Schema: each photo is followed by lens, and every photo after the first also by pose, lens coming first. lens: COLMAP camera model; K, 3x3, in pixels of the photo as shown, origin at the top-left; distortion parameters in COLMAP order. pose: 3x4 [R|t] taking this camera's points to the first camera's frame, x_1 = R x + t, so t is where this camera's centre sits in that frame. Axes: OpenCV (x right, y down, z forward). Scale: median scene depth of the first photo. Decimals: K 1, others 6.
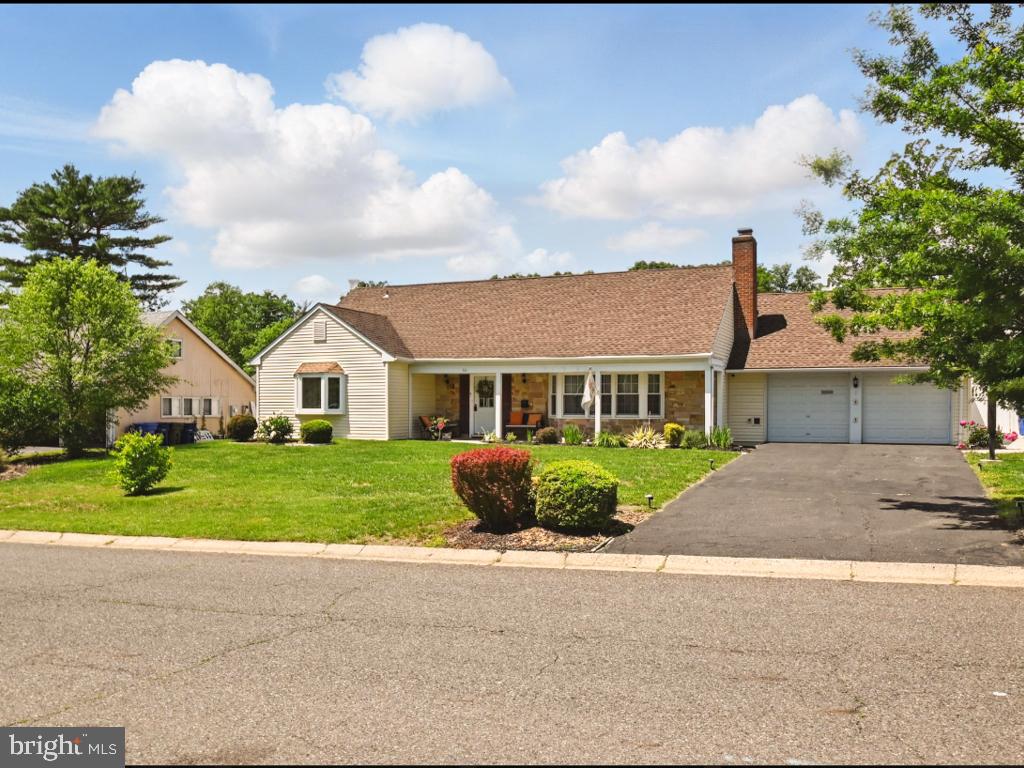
lens RADIAL K [[880.1, 0, 464.7], [0, 880.1, 385.2], [0, 0, 1]] dist [-0.039554, 0.005644]
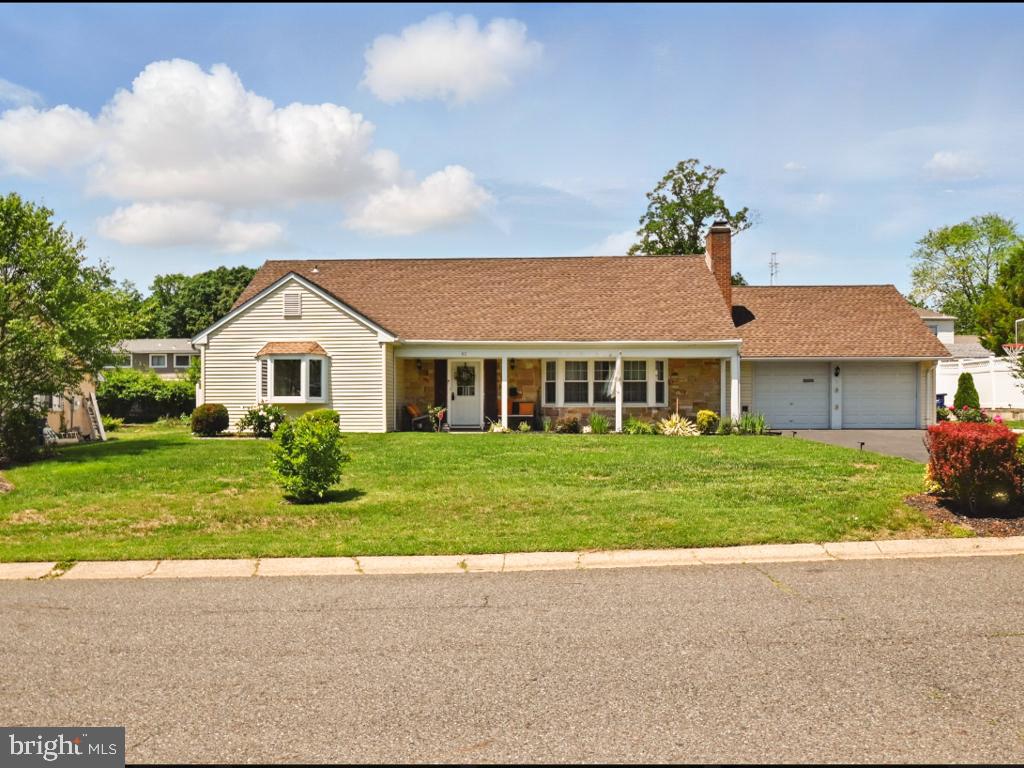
lens RADIAL K [[880.1, 0, 464.7], [0, 880.1, 385.2], [0, 0, 1]] dist [-0.039554, 0.005644]
pose [[0.933845, 0.006635, 0.357617, -0.317443], [-0.006553, 0.999977, -0.001441, 0.016108], [-0.357619, -0.000997, 0.933867, 0.156056]]
